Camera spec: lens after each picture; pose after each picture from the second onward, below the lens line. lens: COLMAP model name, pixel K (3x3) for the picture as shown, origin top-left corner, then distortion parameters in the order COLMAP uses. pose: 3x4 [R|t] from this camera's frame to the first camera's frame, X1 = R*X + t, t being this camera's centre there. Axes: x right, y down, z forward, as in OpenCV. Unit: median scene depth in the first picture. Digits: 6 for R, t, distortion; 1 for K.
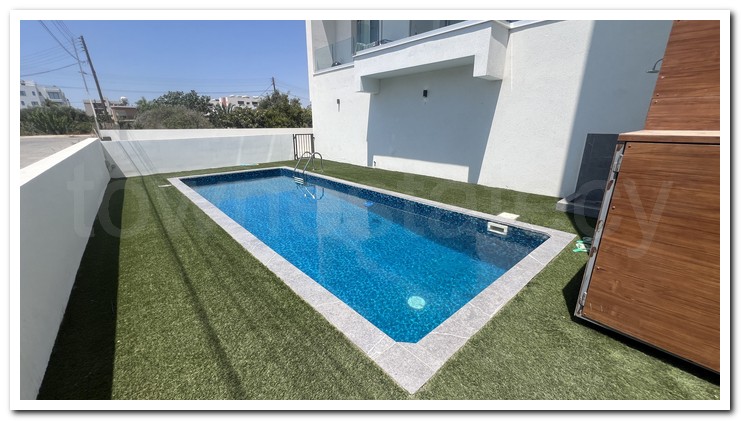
lens RADIAL K [[281.5, 0, 370.5], [0, 281.5, 210.2], [0, 0, 1]] dist [-0.004968, 0.001784]
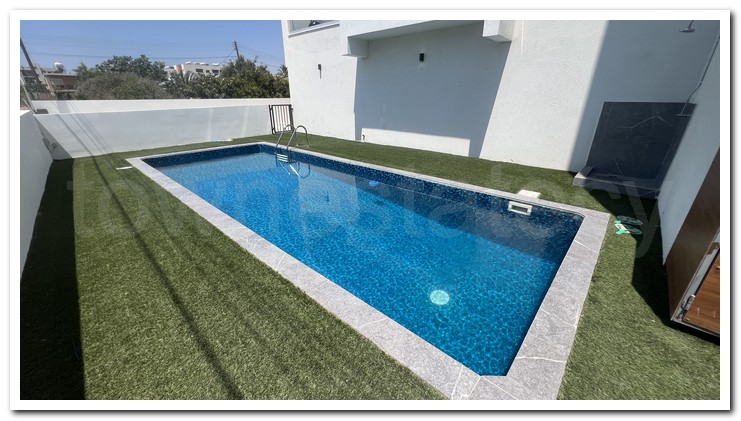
lens RADIAL K [[281.5, 0, 369.6], [0, 281.5, 209.8], [0, 0, 1]] dist [-0.004968, 0.001784]
pose [[0.995671, -0.036486, 0.085485, -0.091238], [0.028533, 0.995307, 0.092470, -0.022733], [-0.088458, -0.089630, 0.992039, 0.106049]]
